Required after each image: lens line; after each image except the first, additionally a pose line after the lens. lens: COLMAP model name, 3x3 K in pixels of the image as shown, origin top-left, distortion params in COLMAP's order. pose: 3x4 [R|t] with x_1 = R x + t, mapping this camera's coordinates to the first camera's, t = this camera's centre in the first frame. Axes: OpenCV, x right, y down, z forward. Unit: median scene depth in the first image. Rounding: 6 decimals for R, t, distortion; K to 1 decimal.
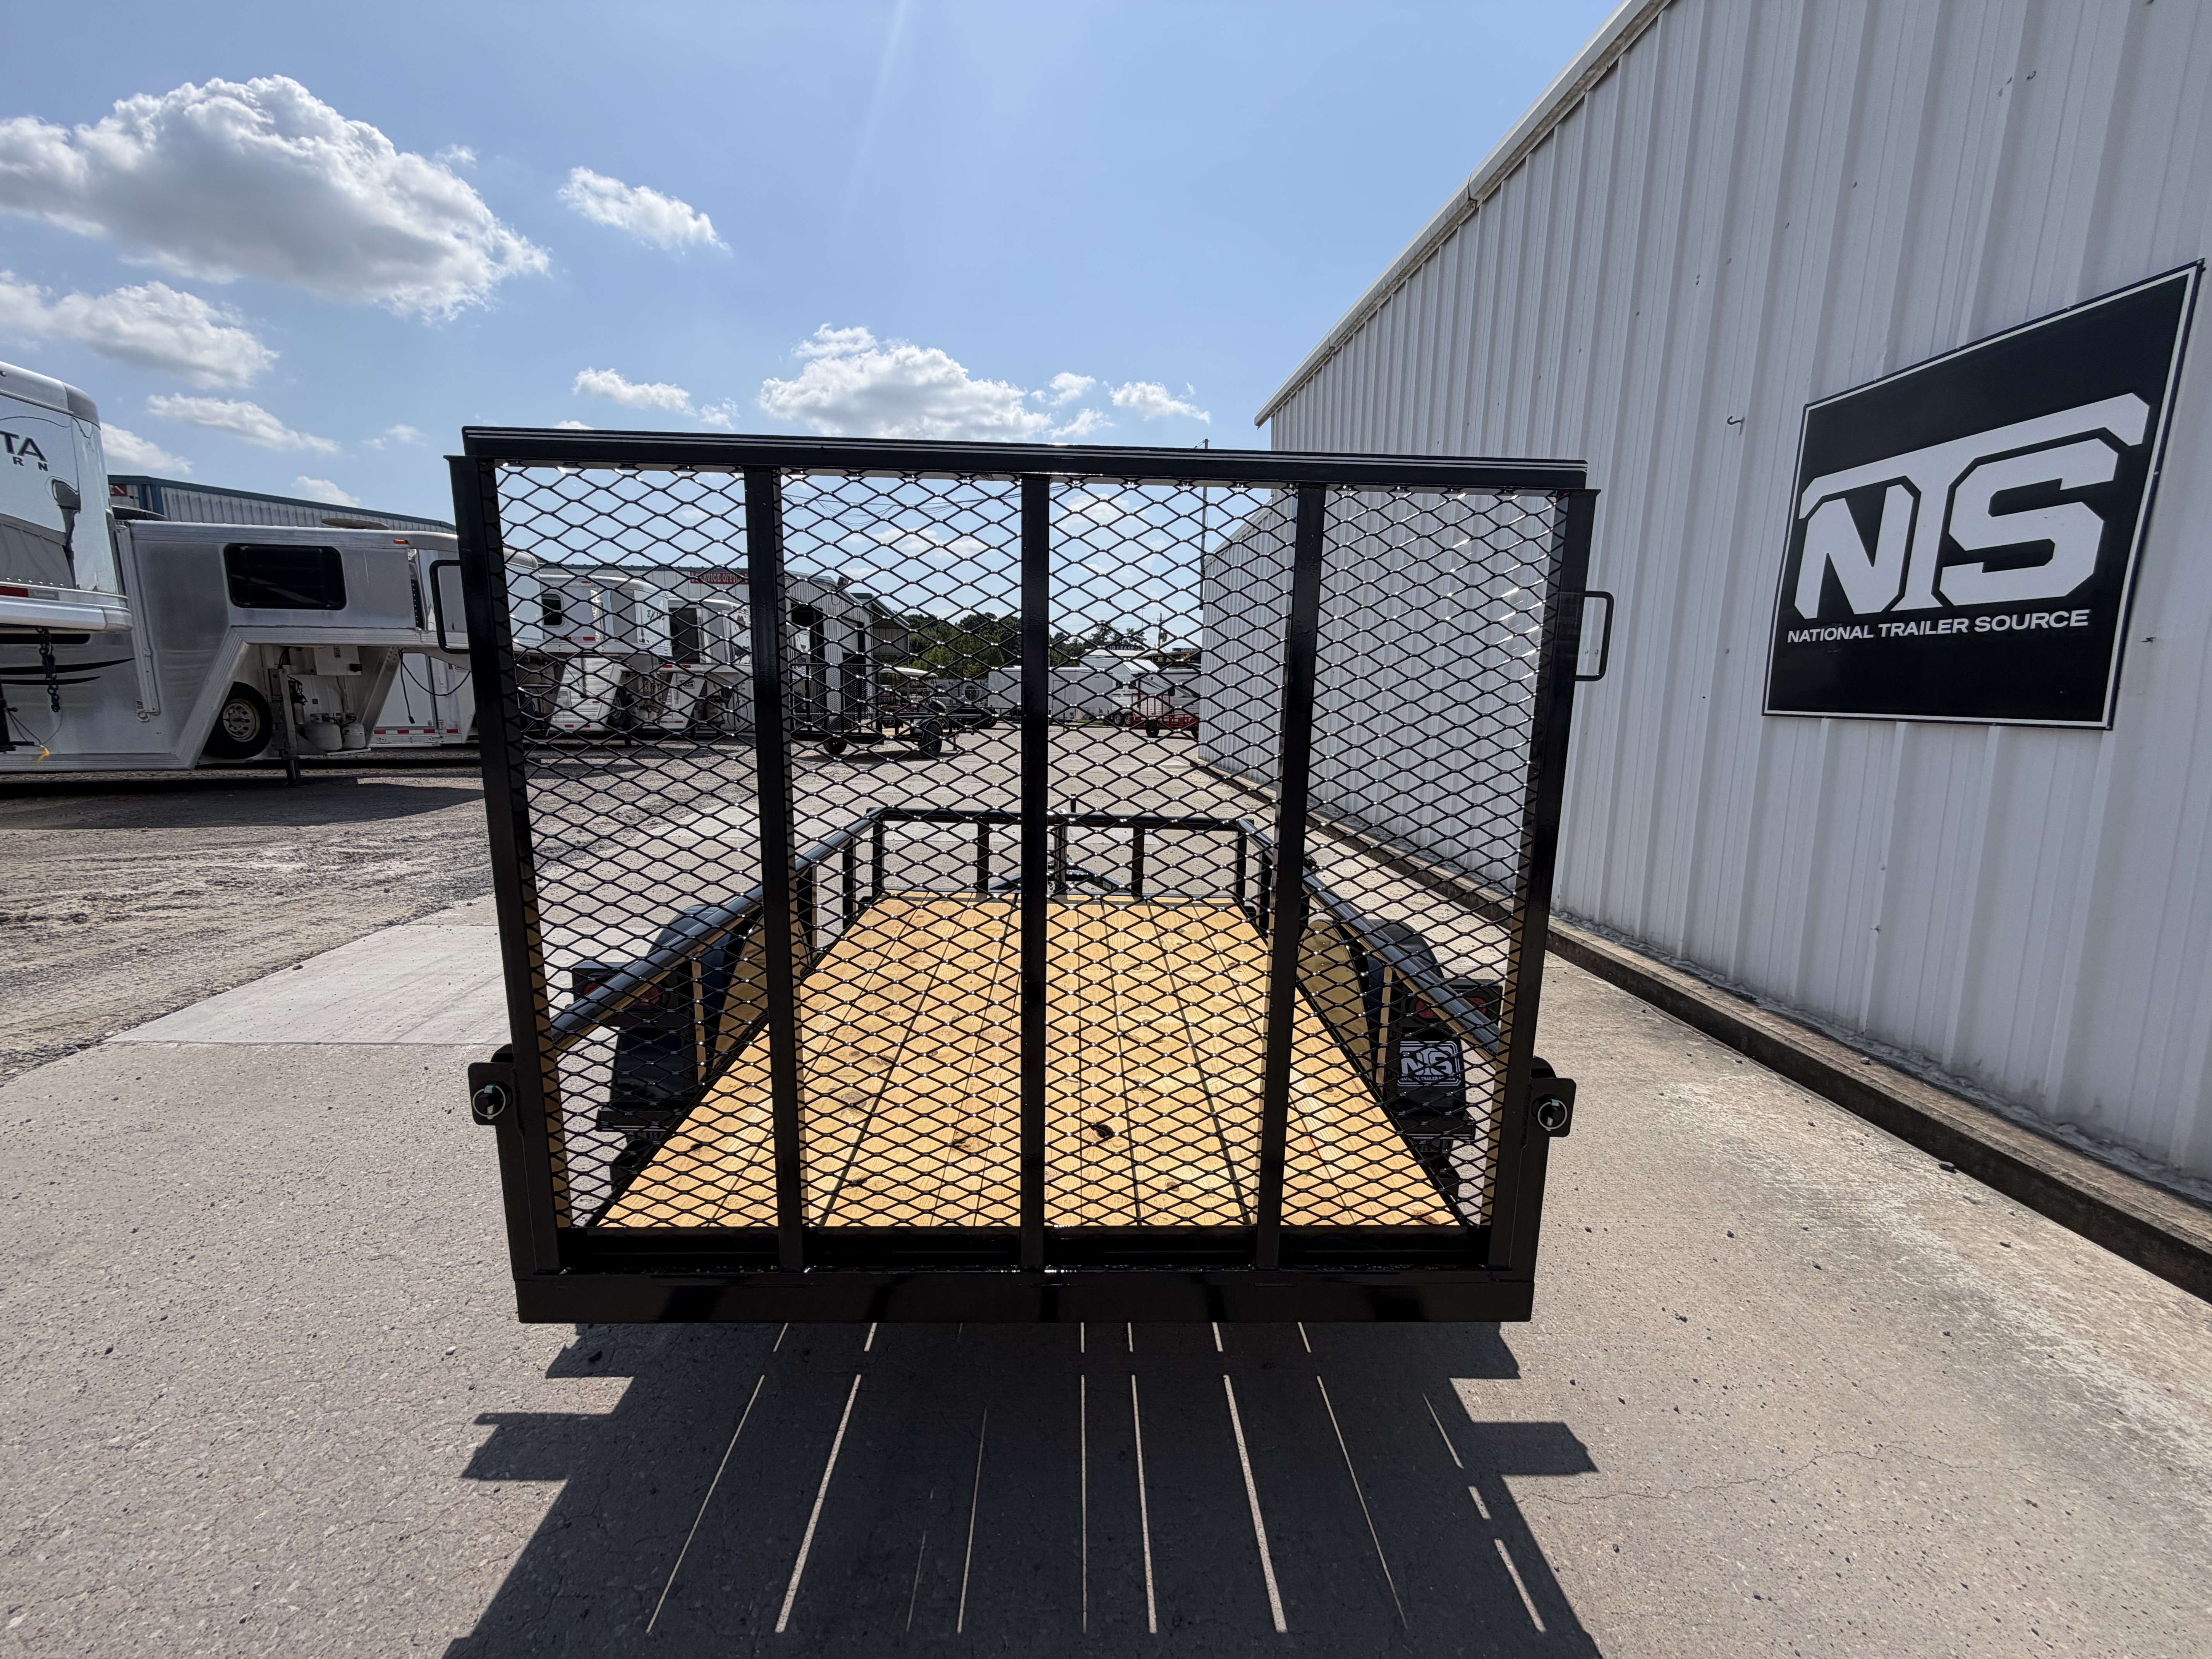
lens RADIAL K [[881.2, 0, 1102.6], [0, 881.2, 822.1], [0, 0, 1]] dist [0.001626, 0.000172]
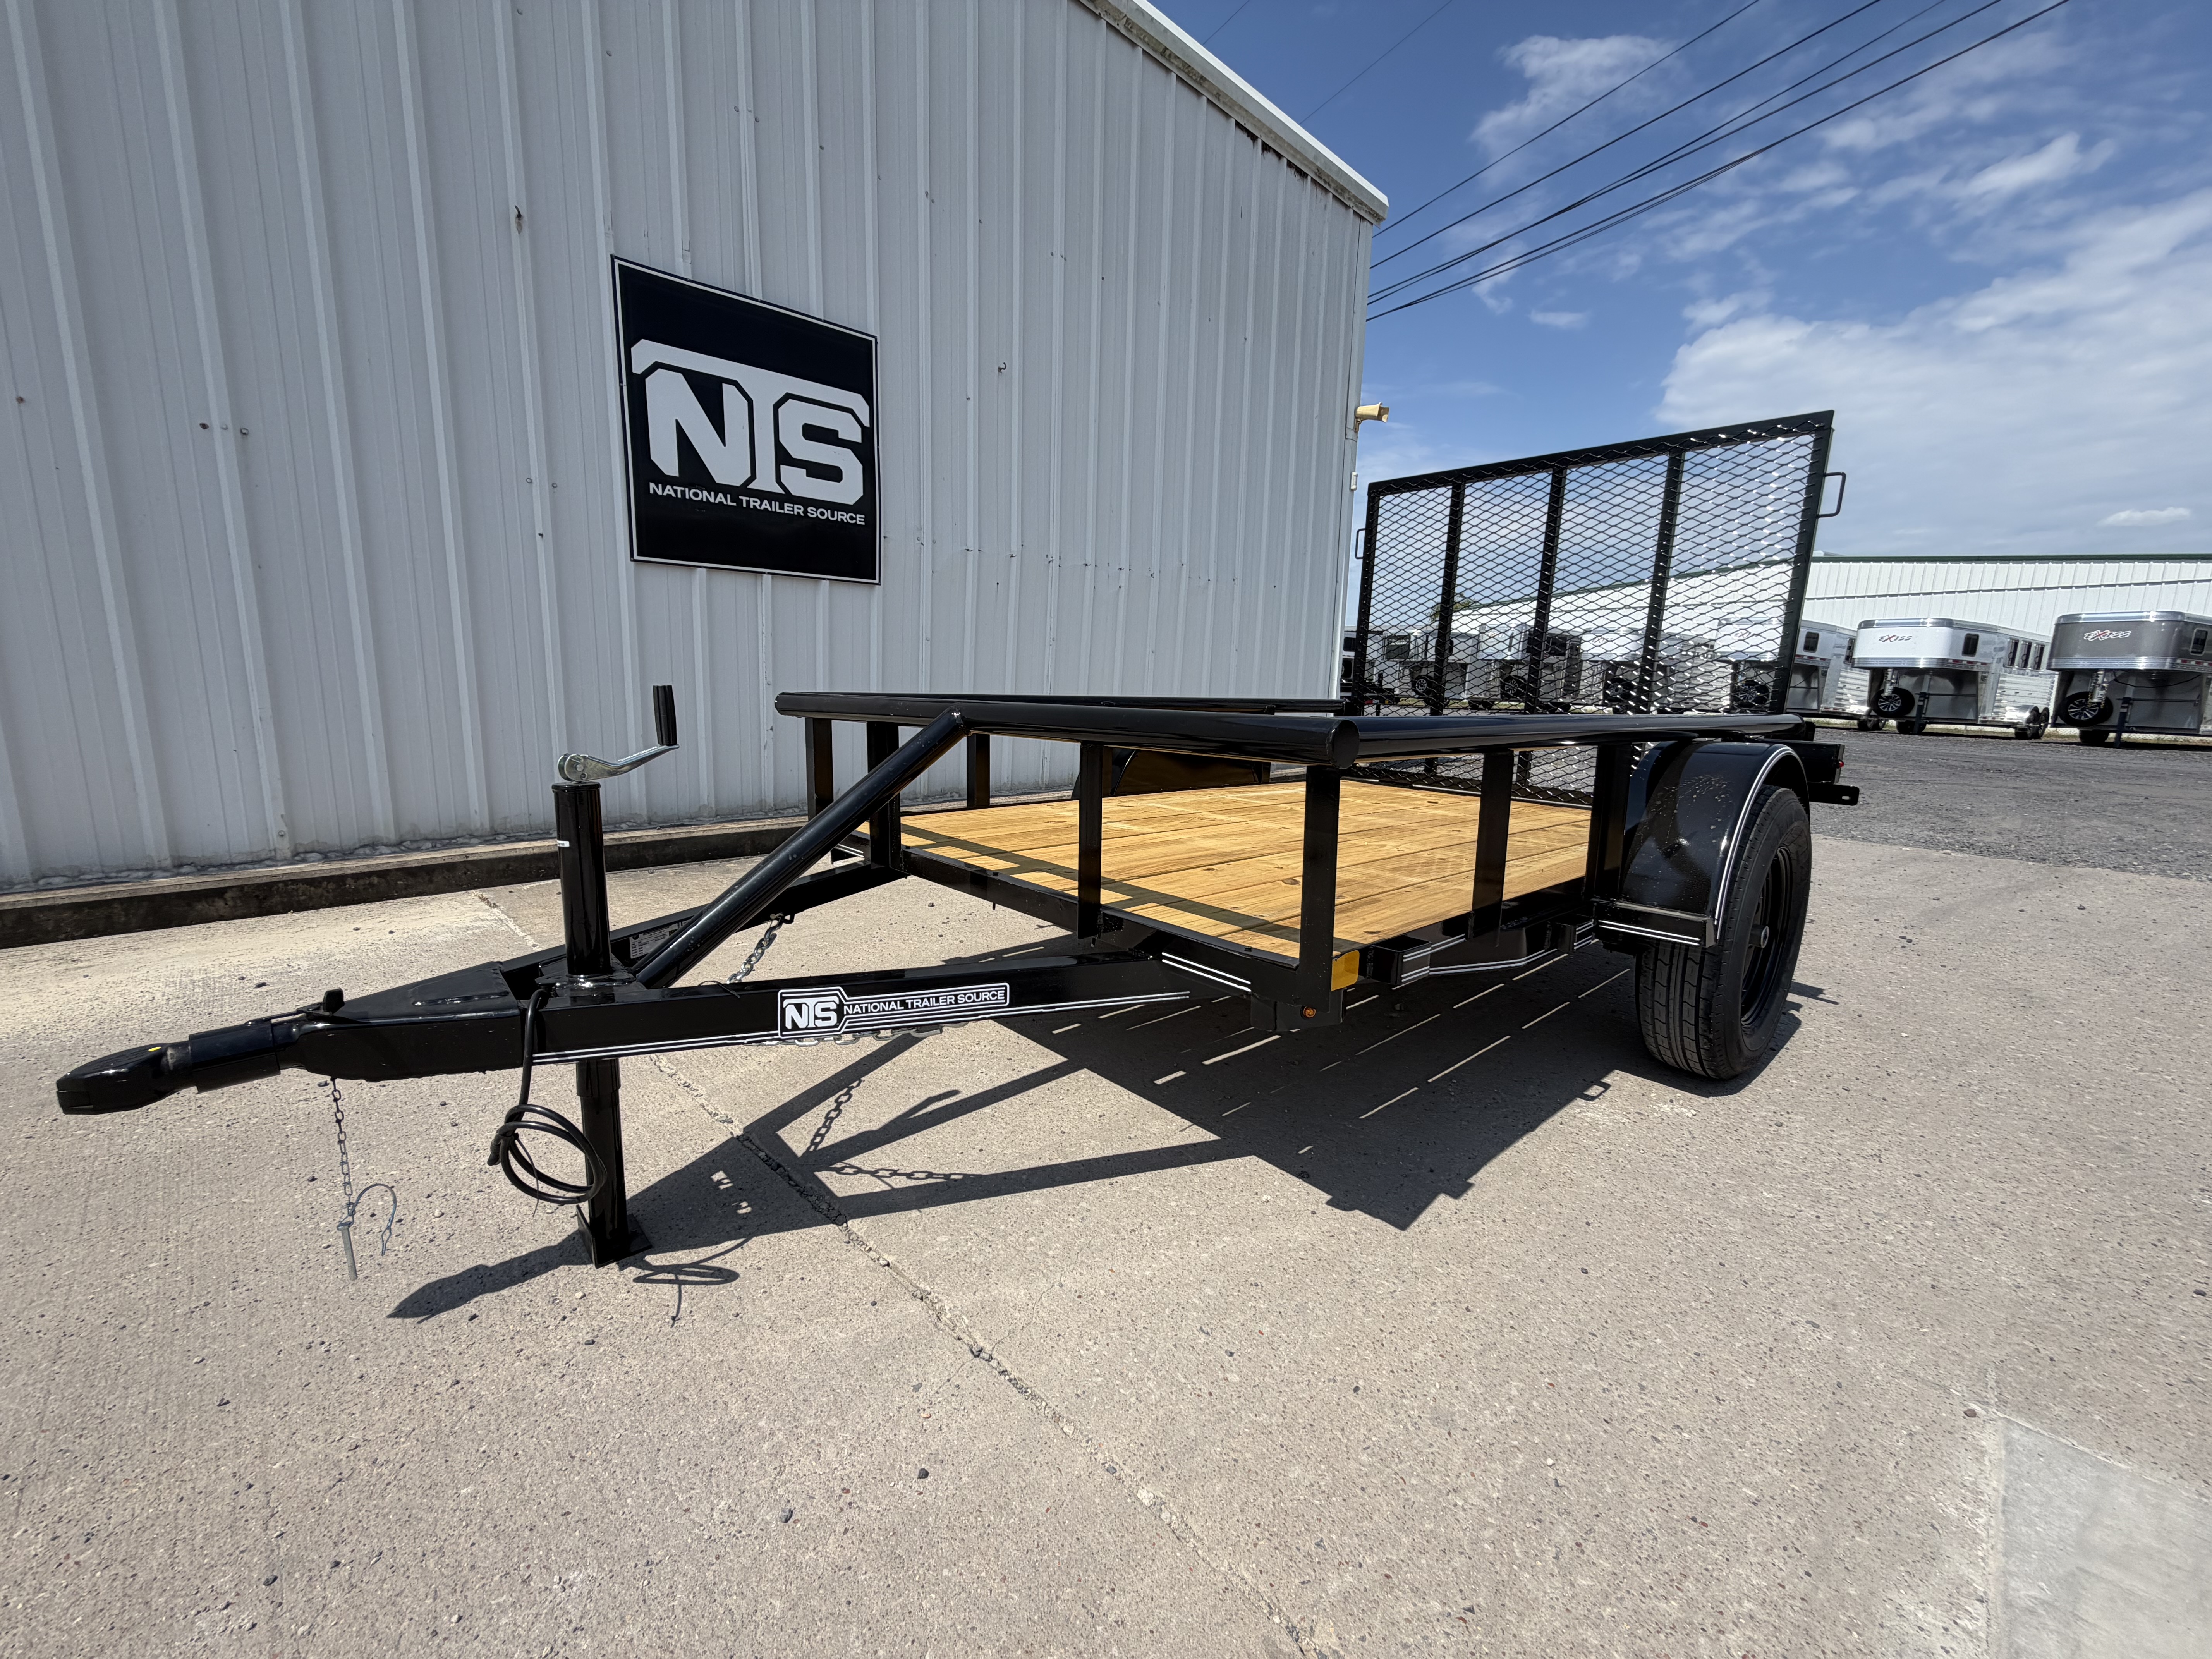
lens RADIAL K [[881.2, 0, 1103.1], [0, 881.2, 820.9], [0, 0, 1]] dist [0.001626, 0.000172]
pose [[-0.640593, -0.164593, 0.750034, -0.520136], [0.080381, 0.957018, 0.278667, -0.085392], [-0.763662, 0.238800, -0.599829, 1.493918]]
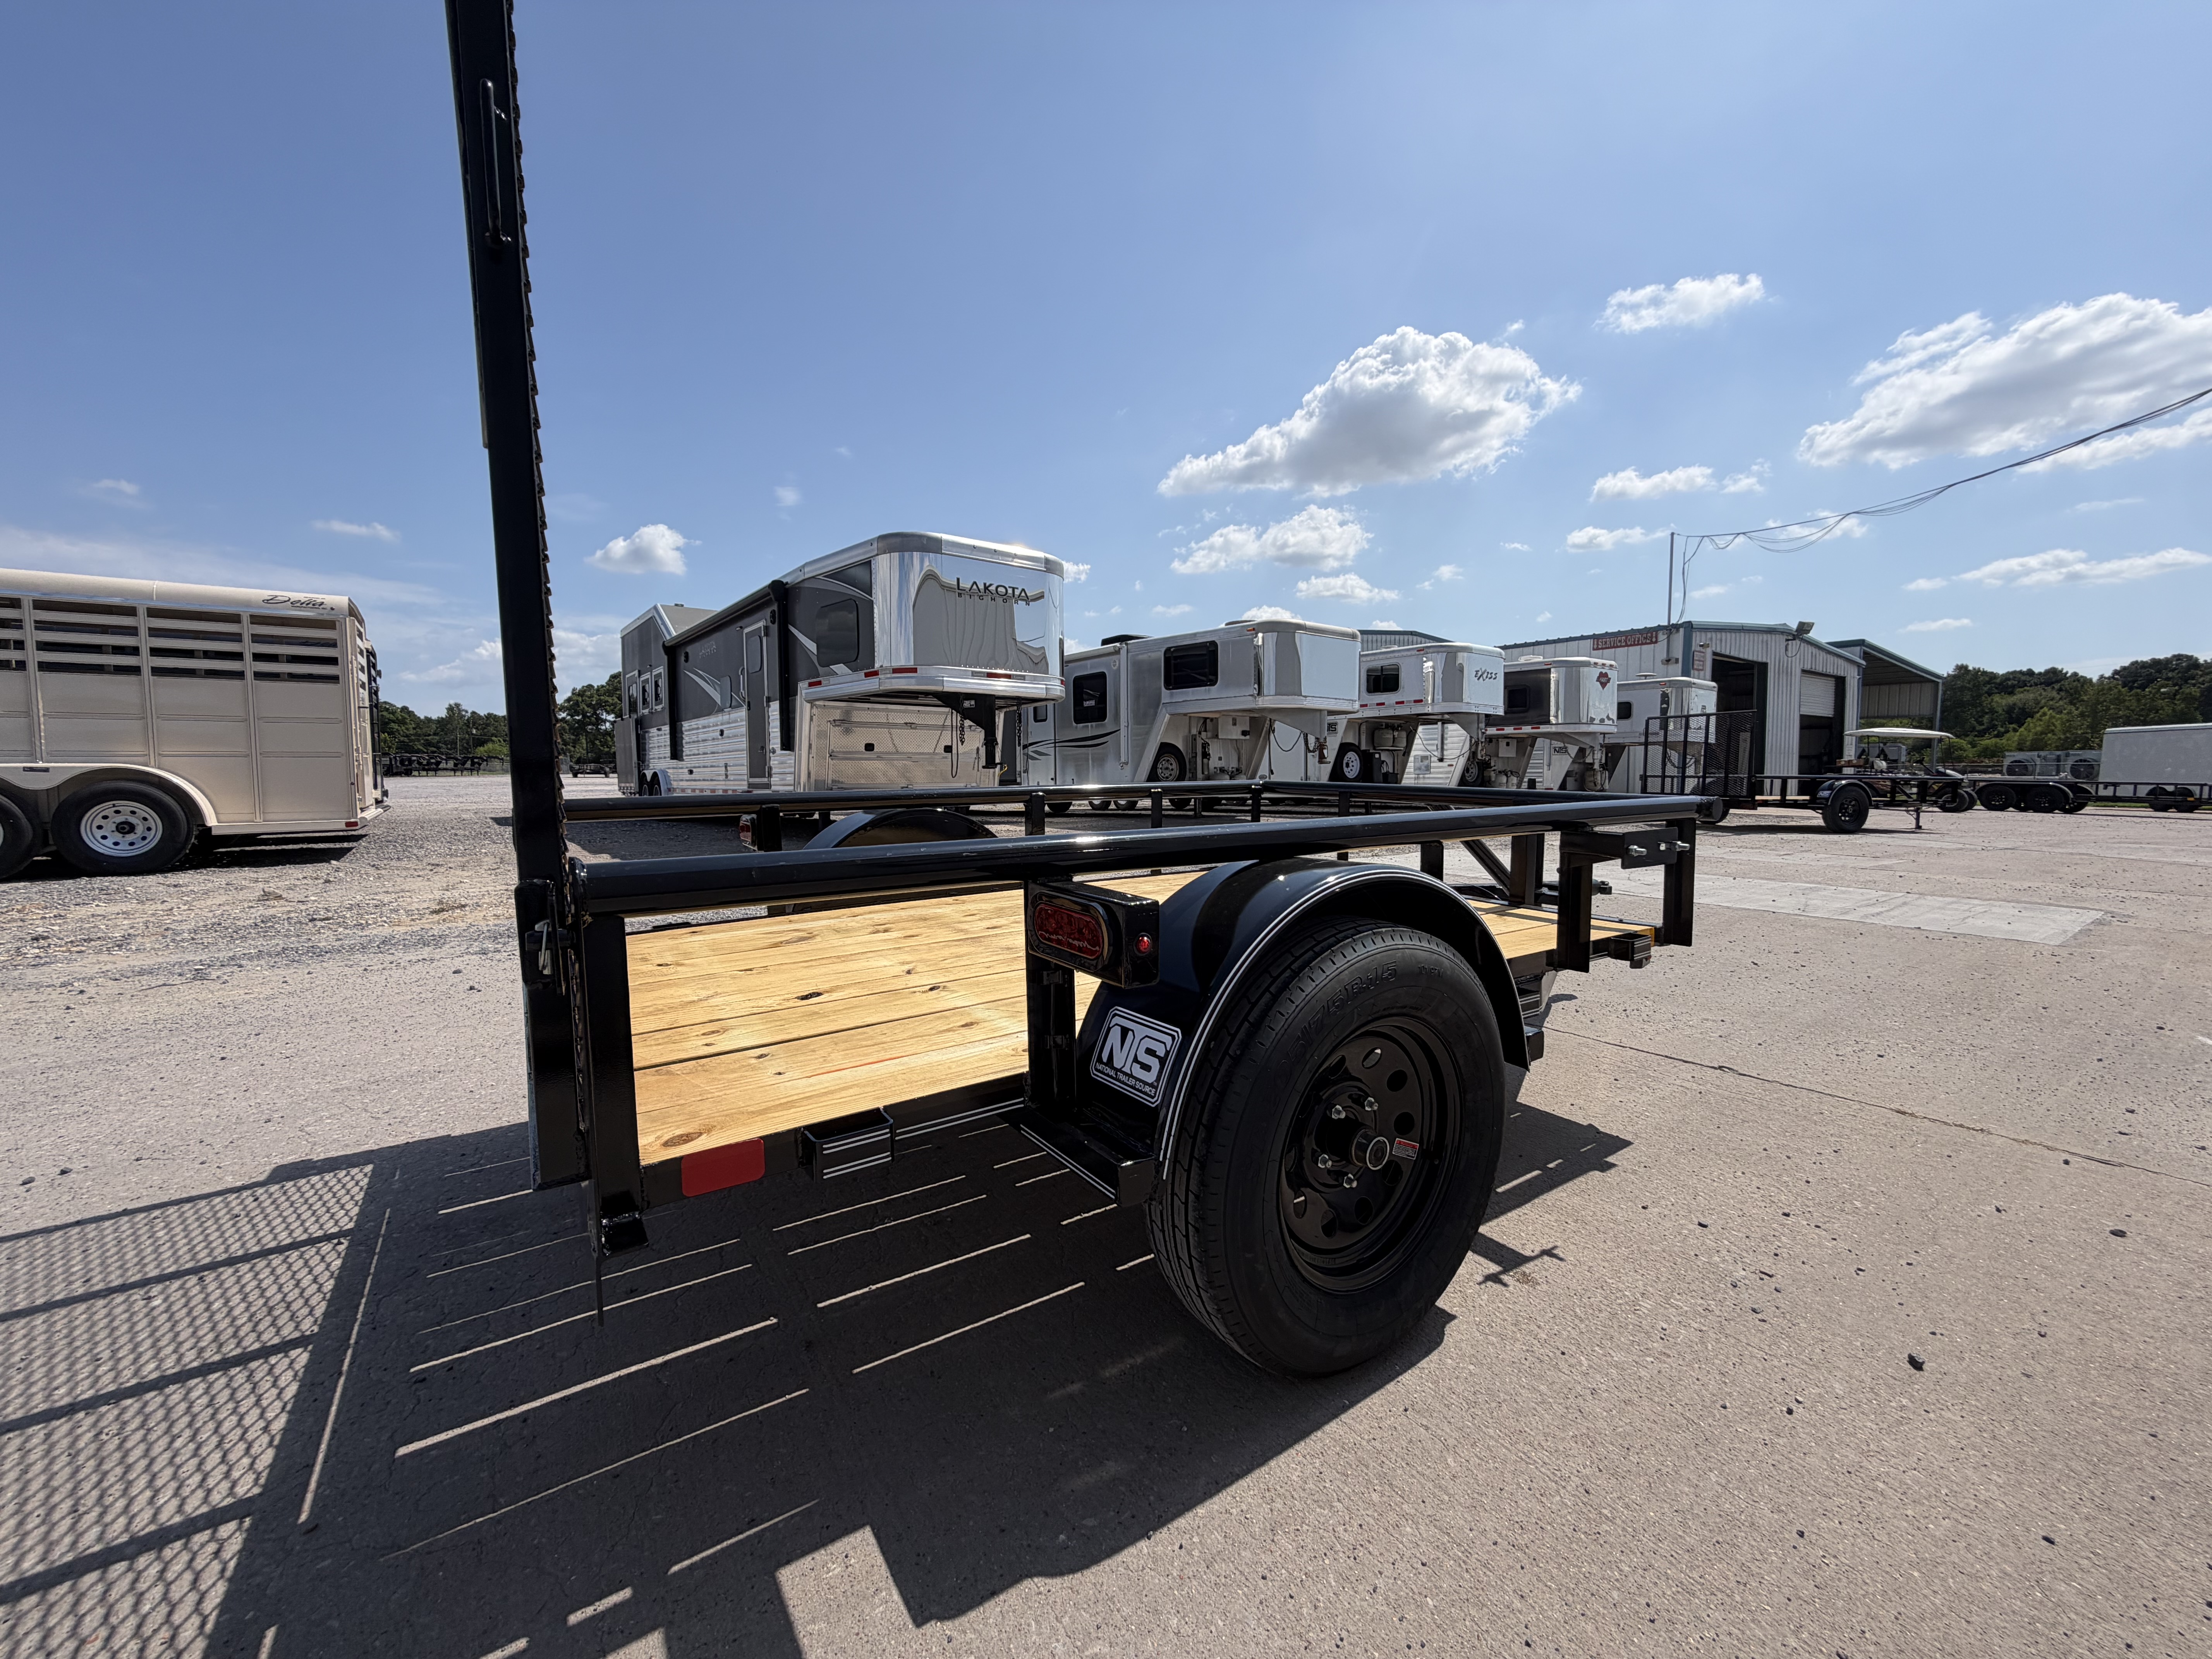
lens RADIAL K [[881.2, 0, 1099.9], [0, 881.2, 822.9], [0, 0, 1]] dist [0.001626, 0.000172]
pose [[0.526129, 0.034084, -0.849721, 0.552641], [-0.119616, 0.992229, -0.034263, 0.098656], [0.841950, 0.119666, 0.526118, 0.443473]]
